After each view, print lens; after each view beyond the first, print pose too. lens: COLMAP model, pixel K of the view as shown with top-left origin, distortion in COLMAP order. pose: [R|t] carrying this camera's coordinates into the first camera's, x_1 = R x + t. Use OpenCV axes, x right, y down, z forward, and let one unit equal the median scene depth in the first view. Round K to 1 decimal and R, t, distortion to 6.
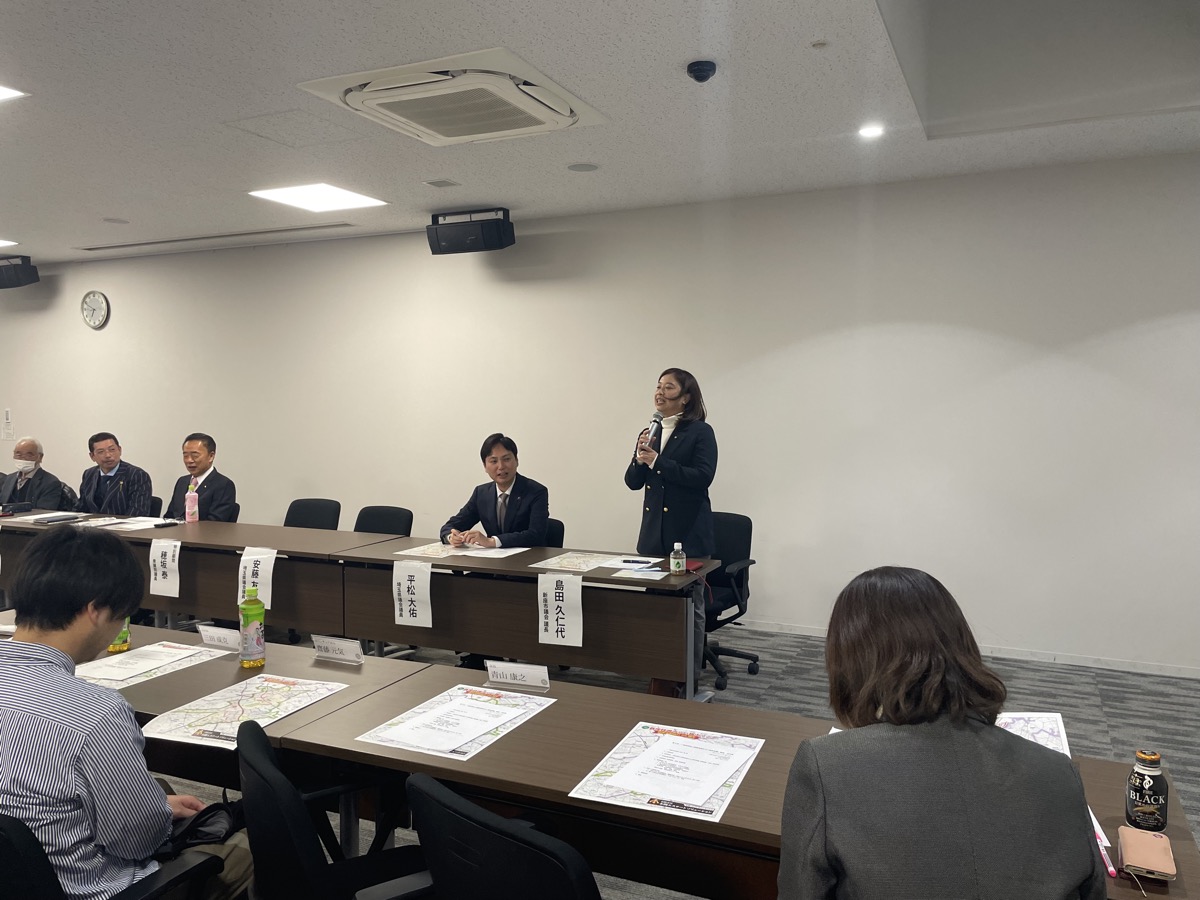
lens RADIAL K [[908.3, 0, 596.9], [0, 908.3, 449.7], [0, 0, 1]] dist [0.108958, -0.137329]
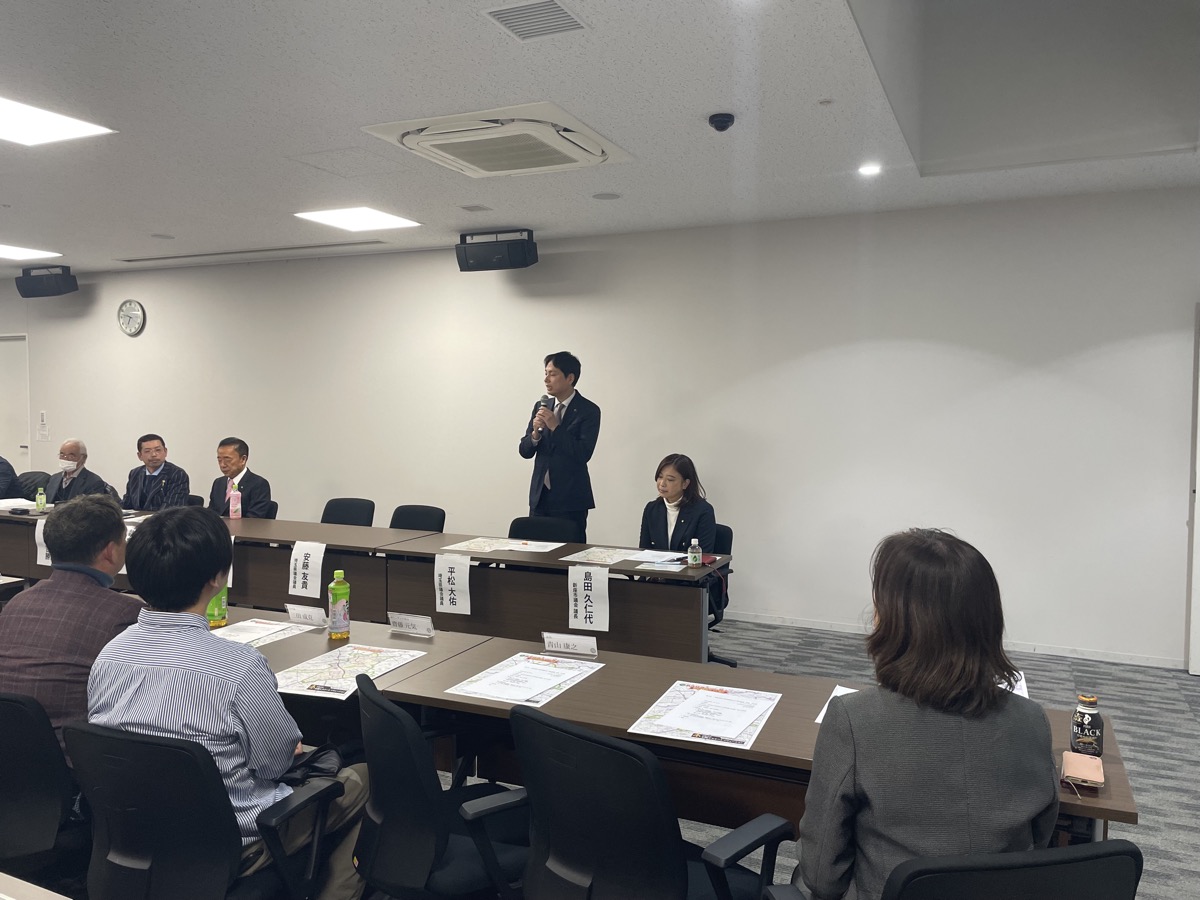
lens RADIAL K [[905.8, 0, 602.4], [0, 905.8, 449.3], [0, 0, 1]] dist [0.108933, -0.133080]
pose [[0.999923, 0.007595, 0.009766, -0.034726], [-0.007542, 0.999957, -0.005453, -0.000159], [-0.009807, 0.005379, 0.999937, -0.106066]]
